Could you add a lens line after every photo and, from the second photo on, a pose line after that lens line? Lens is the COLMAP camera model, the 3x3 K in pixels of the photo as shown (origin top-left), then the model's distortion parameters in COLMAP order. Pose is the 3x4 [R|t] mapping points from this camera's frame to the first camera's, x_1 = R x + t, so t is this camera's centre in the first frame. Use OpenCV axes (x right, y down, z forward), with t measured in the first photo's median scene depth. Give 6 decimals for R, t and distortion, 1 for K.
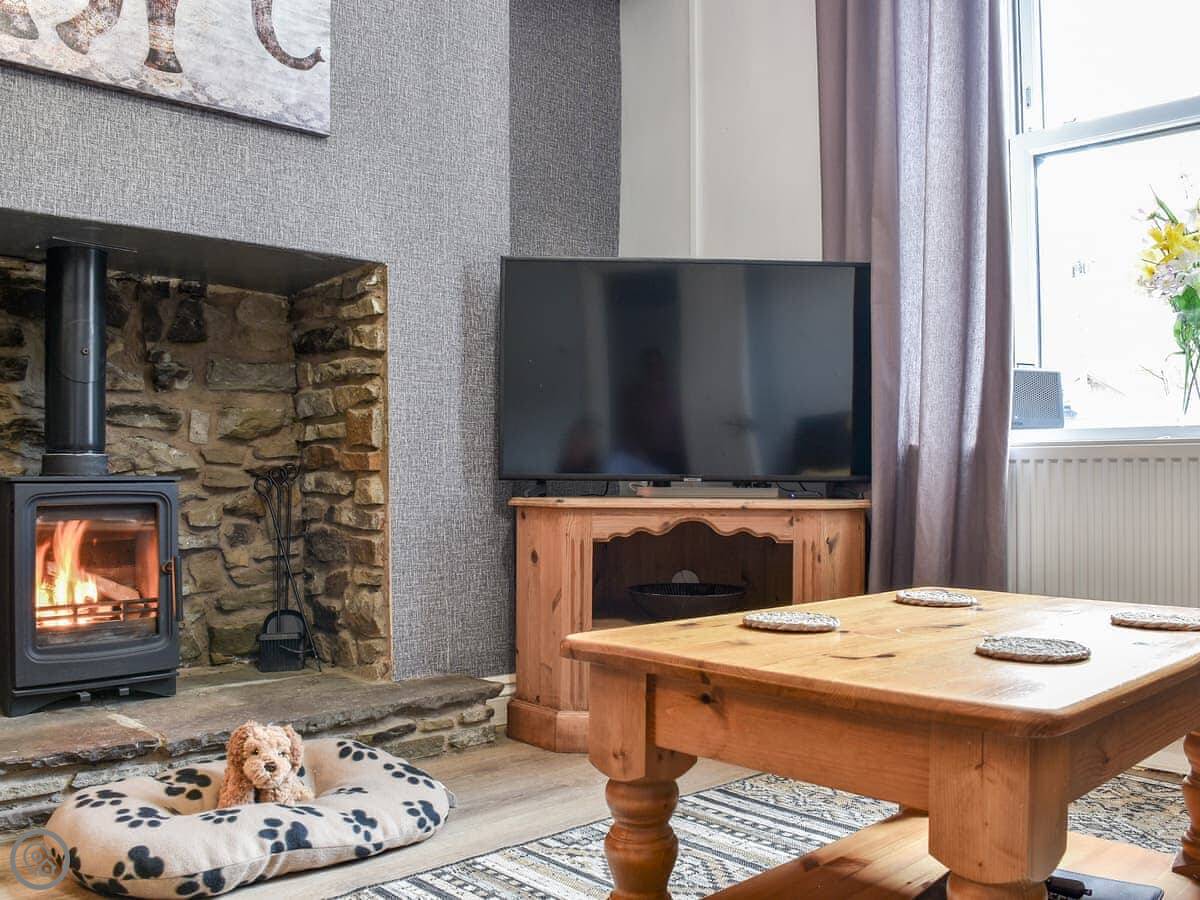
lens RADIAL K [[1103.6, 0, 597.7], [0, 1103.6, 426.7], [0, 0, 1]] dist [-0.155216, 0.136777]
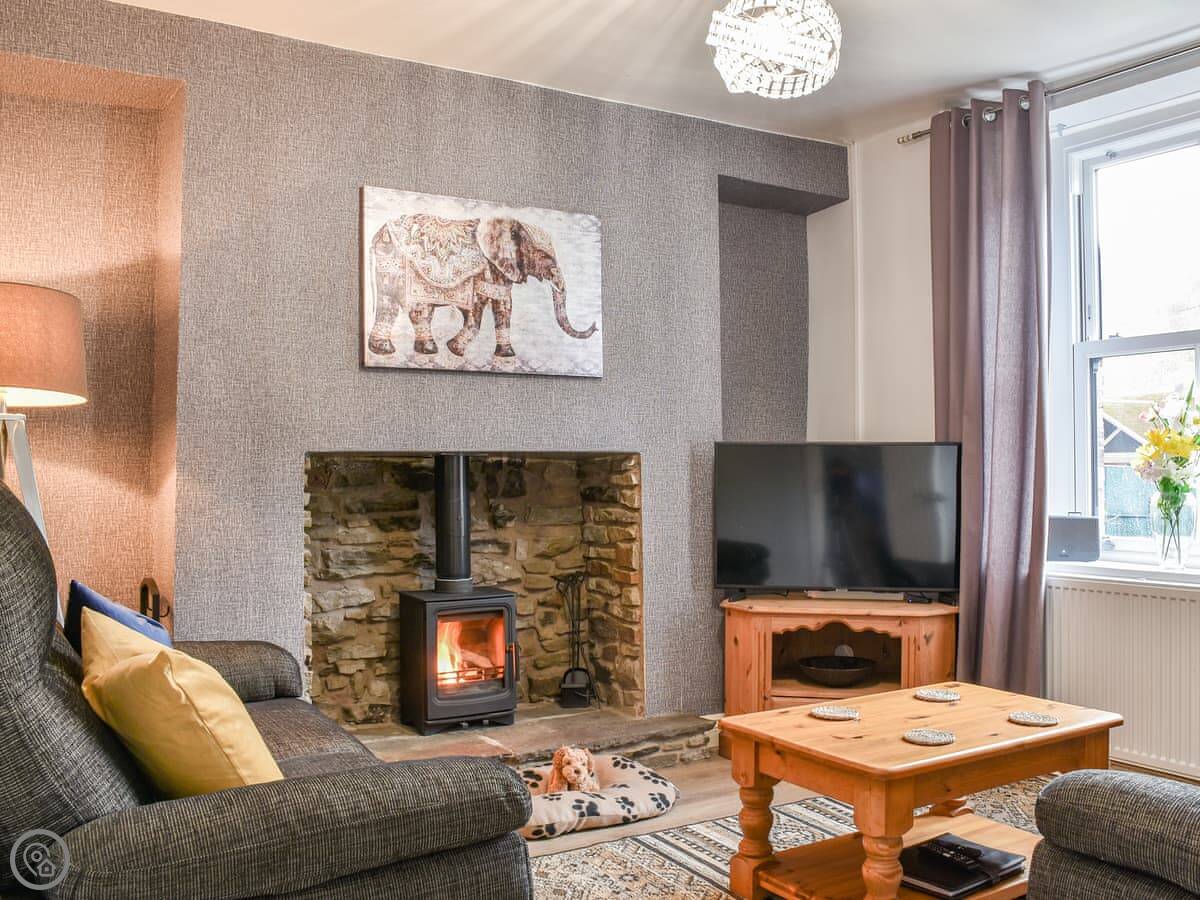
lens RADIAL K [[1099.6, 0, 653.3], [0, 1099.6, 448.0], [0, 0, 1]] dist [-0.130806, 0.111280]
pose [[0.982647, -0.004642, -0.185428, 0.120261], [0.007960, 0.999821, 0.017155, -0.188190], [0.185315, -0.018334, 0.982508, -0.556392]]
